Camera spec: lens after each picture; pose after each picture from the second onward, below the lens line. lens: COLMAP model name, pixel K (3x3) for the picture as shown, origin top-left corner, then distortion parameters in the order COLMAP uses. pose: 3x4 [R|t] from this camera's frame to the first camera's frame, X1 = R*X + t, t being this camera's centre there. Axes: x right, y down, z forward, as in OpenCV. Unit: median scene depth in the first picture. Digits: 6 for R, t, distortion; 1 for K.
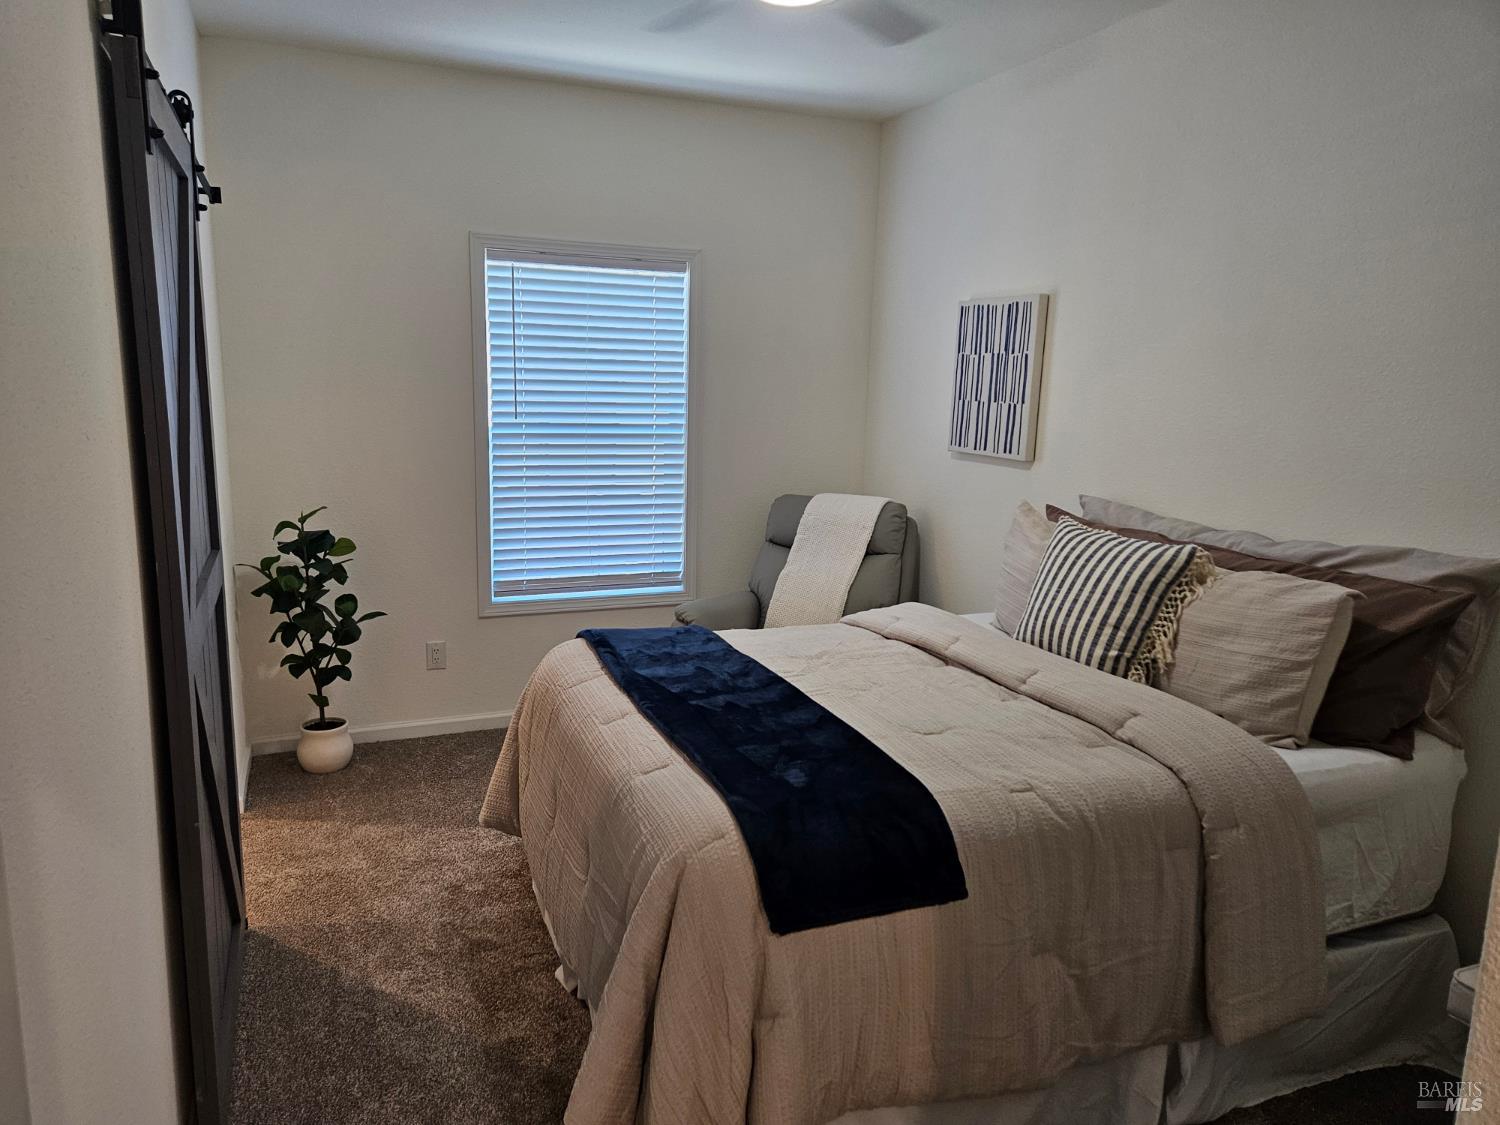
lens RADIAL K [[1017.4, 0, 739.8], [0, 1017.4, 561.8], [0, 0, 1]] dist [0.020400, -0.002804]
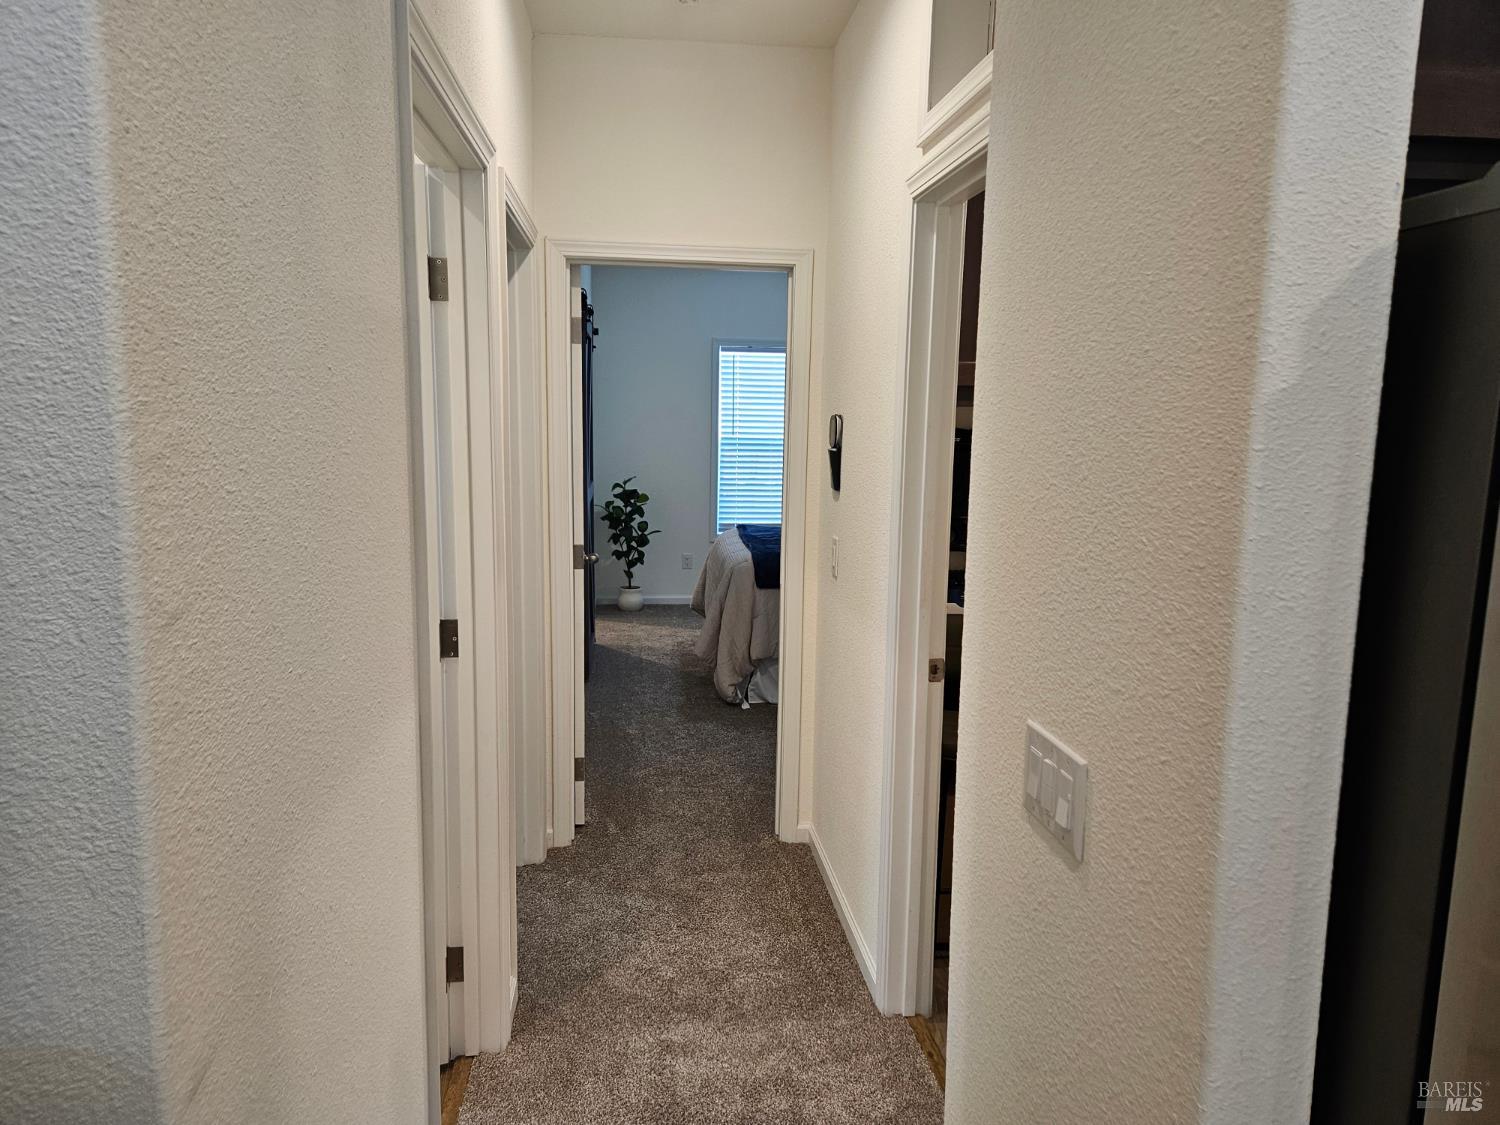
lens RADIAL K [[1017.4, 0, 754.6], [0, 1017.4, 558.6], [0, 0, 1]] dist [0.020400, -0.002804]
pose [[0.960126, 0.031775, -0.277755, 0.381506], [-0.043188, 0.998451, -0.035068, 0.166001], [0.276211, 0.045665, 0.960012, -0.854165]]
